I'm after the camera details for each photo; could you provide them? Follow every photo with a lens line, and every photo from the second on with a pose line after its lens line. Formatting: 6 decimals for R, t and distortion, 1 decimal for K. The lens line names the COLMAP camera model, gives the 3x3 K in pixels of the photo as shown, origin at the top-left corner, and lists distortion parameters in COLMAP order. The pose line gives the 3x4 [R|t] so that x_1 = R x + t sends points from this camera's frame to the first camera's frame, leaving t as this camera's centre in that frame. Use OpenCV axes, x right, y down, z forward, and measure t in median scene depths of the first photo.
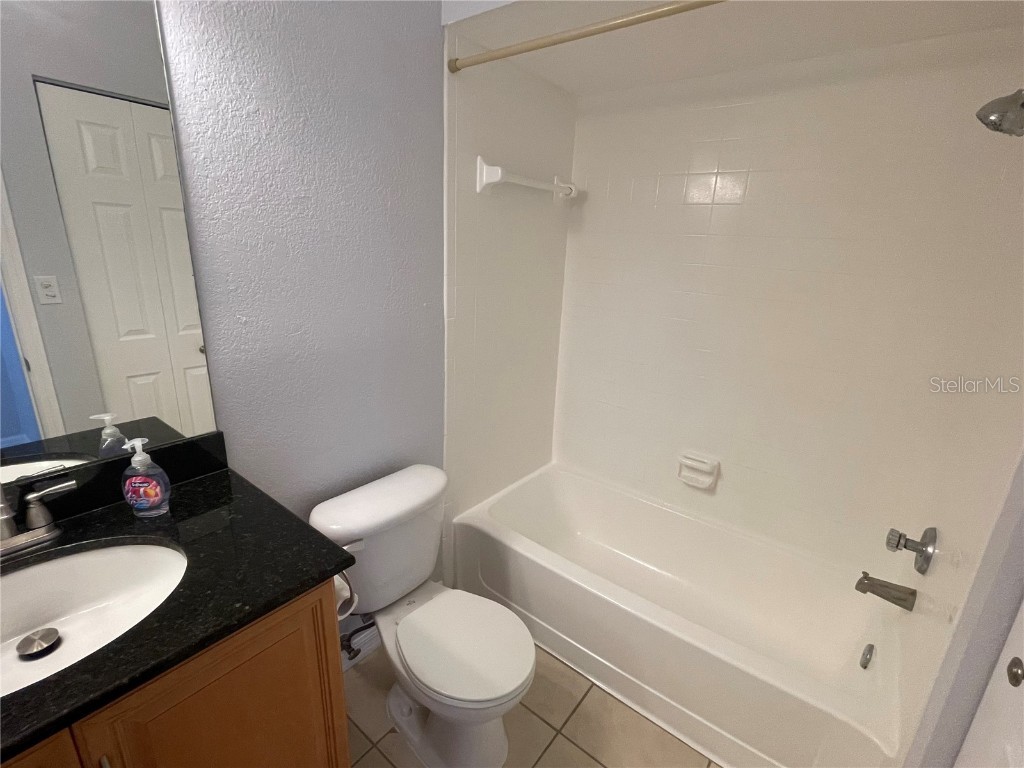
lens RADIAL K [[479.7, 0, 508.6], [0, 479.7, 390.2], [0, 0, 1]] dist [-0.002316, -0.000782]
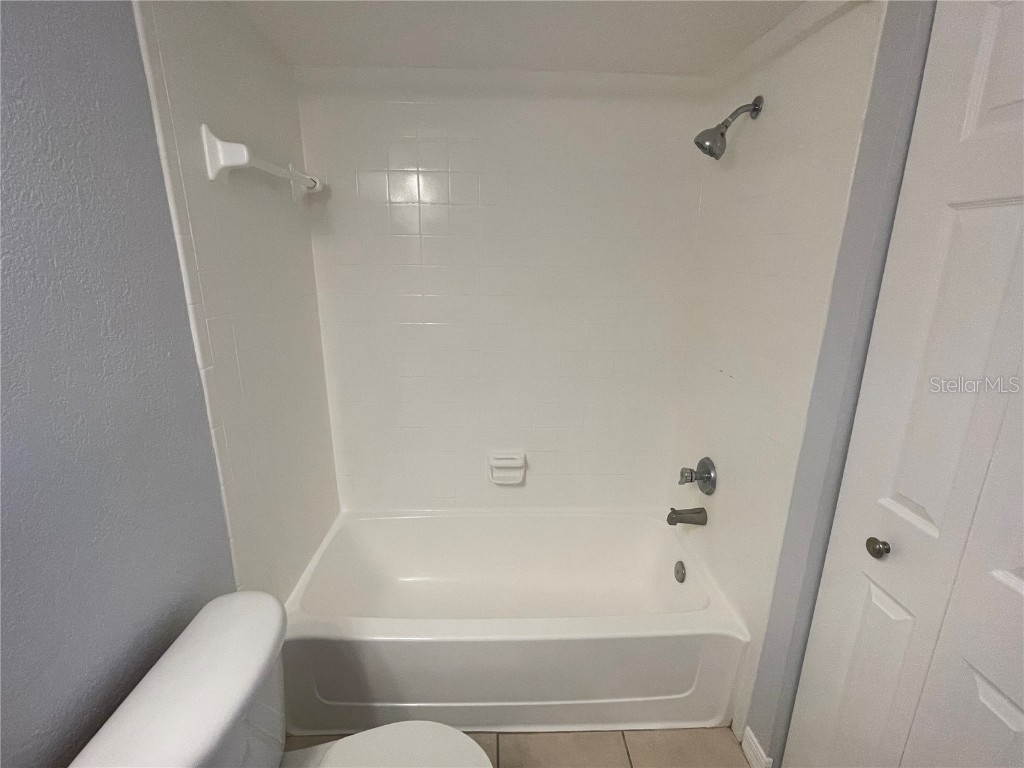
lens RADIAL K [[480.3, 0, 512.0], [0, 480.3, 384.0], [0, 0, 1]] dist [0.002398, 0.000081]
pose [[0.759509, -0.207755, 0.616429, -0.223807], [0.210800, 0.975097, 0.068907, -0.087820], [-0.615394, 0.077608, 0.784390, 0.228464]]
